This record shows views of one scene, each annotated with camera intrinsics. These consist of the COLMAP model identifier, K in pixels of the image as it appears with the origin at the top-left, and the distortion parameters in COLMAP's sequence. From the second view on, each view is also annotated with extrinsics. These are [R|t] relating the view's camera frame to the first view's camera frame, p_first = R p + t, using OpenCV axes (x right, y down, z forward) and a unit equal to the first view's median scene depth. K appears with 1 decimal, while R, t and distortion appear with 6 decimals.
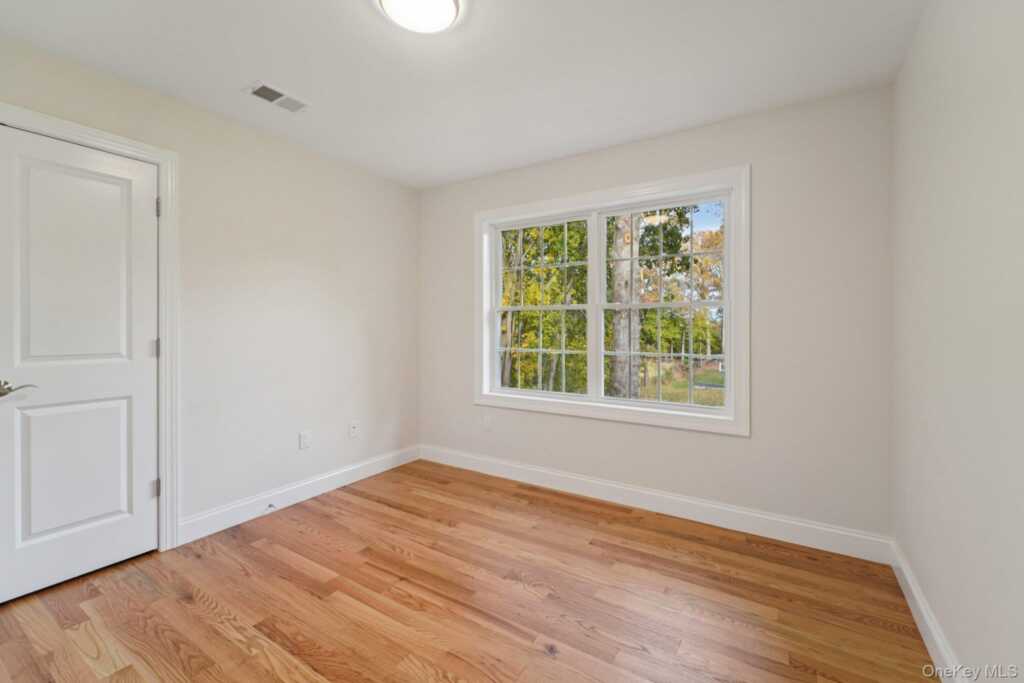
lens RADIAL K [[421.6, 0, 512.8], [0, 421.6, 340.2], [0, 0, 1]] dist [0.014559, -0.003486]
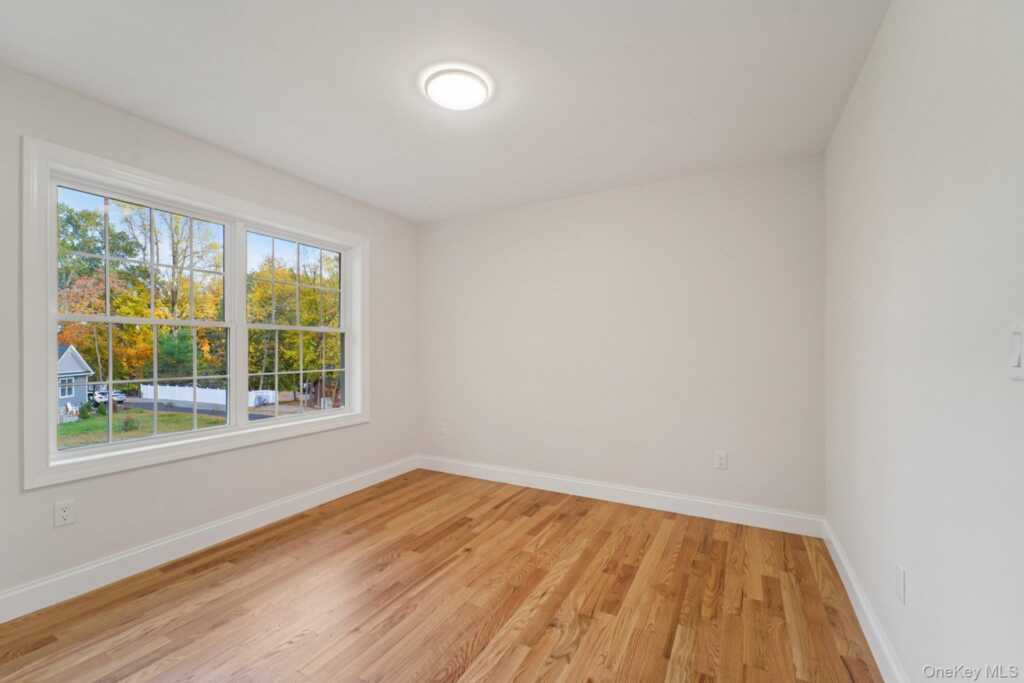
lens RADIAL K [[421.6, 0, 515.4], [0, 421.6, 350.5], [0, 0, 1]] dist [0.014559, -0.003486]
pose [[-0.087101, -0.001053, 0.996199, -0.895015], [0.016428, 0.999862, 0.002493, -0.022382], [-0.996064, 0.016583, -0.087072, 0.548295]]
